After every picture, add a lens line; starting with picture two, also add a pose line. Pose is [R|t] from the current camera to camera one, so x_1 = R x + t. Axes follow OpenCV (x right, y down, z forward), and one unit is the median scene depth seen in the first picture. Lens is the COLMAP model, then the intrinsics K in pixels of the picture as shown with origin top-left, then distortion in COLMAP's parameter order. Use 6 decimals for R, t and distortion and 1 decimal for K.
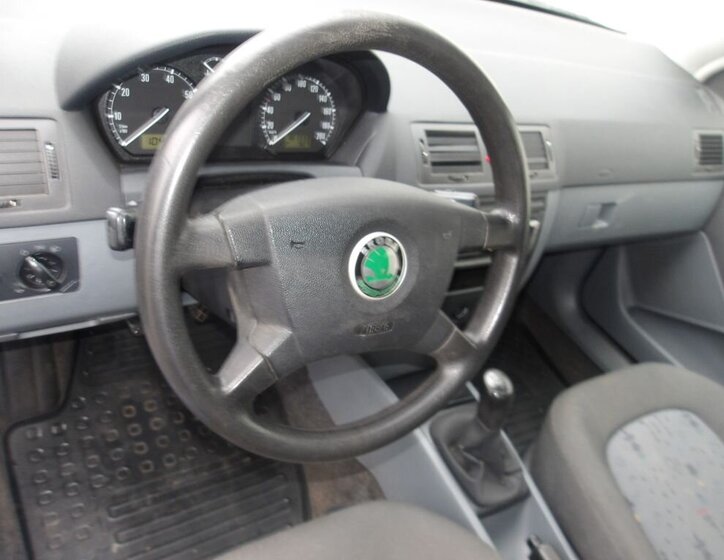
lens RADIAL K [[612.2, 0, 362.0], [0, 612.2, 280.0], [0, 0, 1]] dist [0.020911, 0.006547]
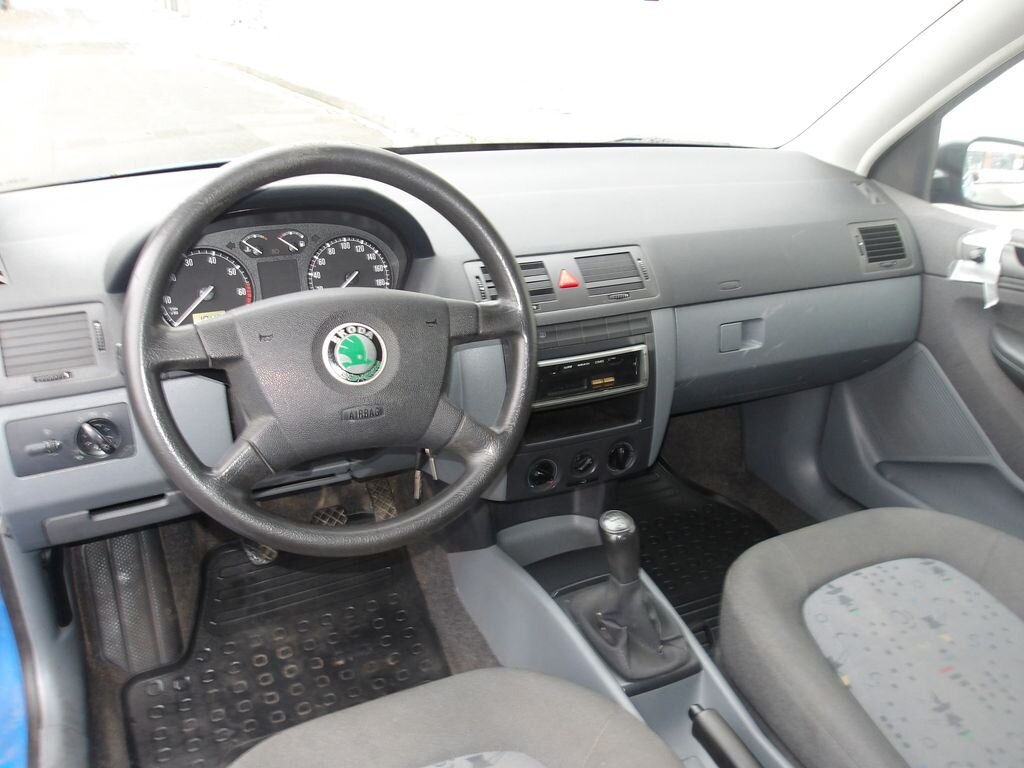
lens RADIAL K [[845.5, 0, 520.2], [0, 845.5, 384.3], [0, 0, 1]] dist [0.009668, 0.009007]
pose [[0.968994, -0.191370, -0.156294, 0.346558], [0.146254, 0.954075, -0.261441, 0.301026], [0.199148, 0.230476, 0.952481, -0.229283]]
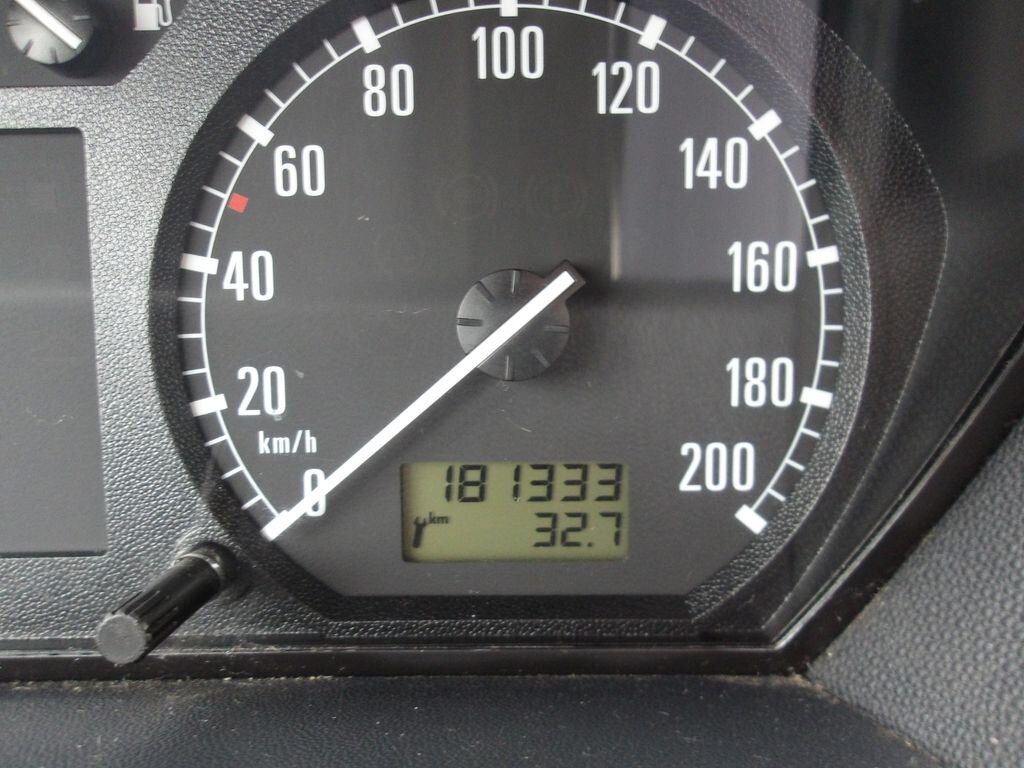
lens RADIAL K [[799.5, 0, 512.0], [0, 799.5, 384.0], [0, 0, 1]] dist [0.006112, -0.001110]
pose [[0.841370, -0.067179, -0.536268, -0.015564], [-0.105893, 0.952521, -0.285463, -0.201513], [0.529984, 0.296968, 0.794310, 0.851163]]
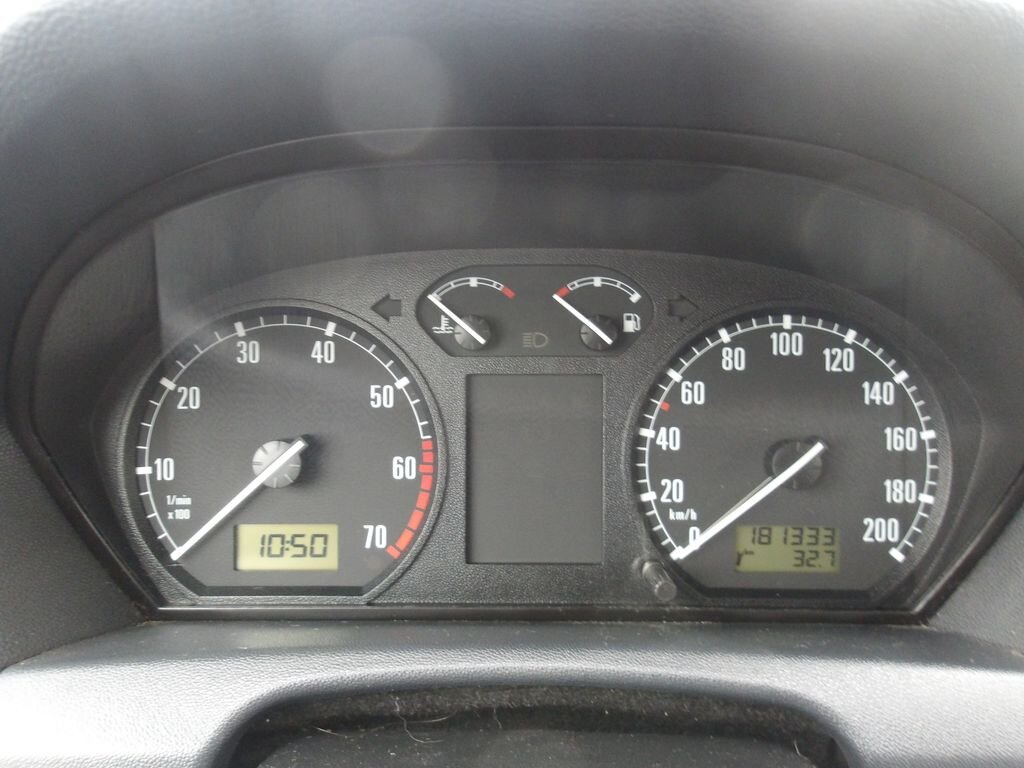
lens RADIAL K [[799.5, 0, 512.0], [0, 799.5, 384.0], [0, 0, 1]] dist [0.006112, -0.001110]
pose [[0.837041, -0.107520, -0.536472, -0.008751], [-0.126436, 0.915951, -0.380850, -0.141039], [0.532331, 0.386617, 0.753095, 0.633070]]
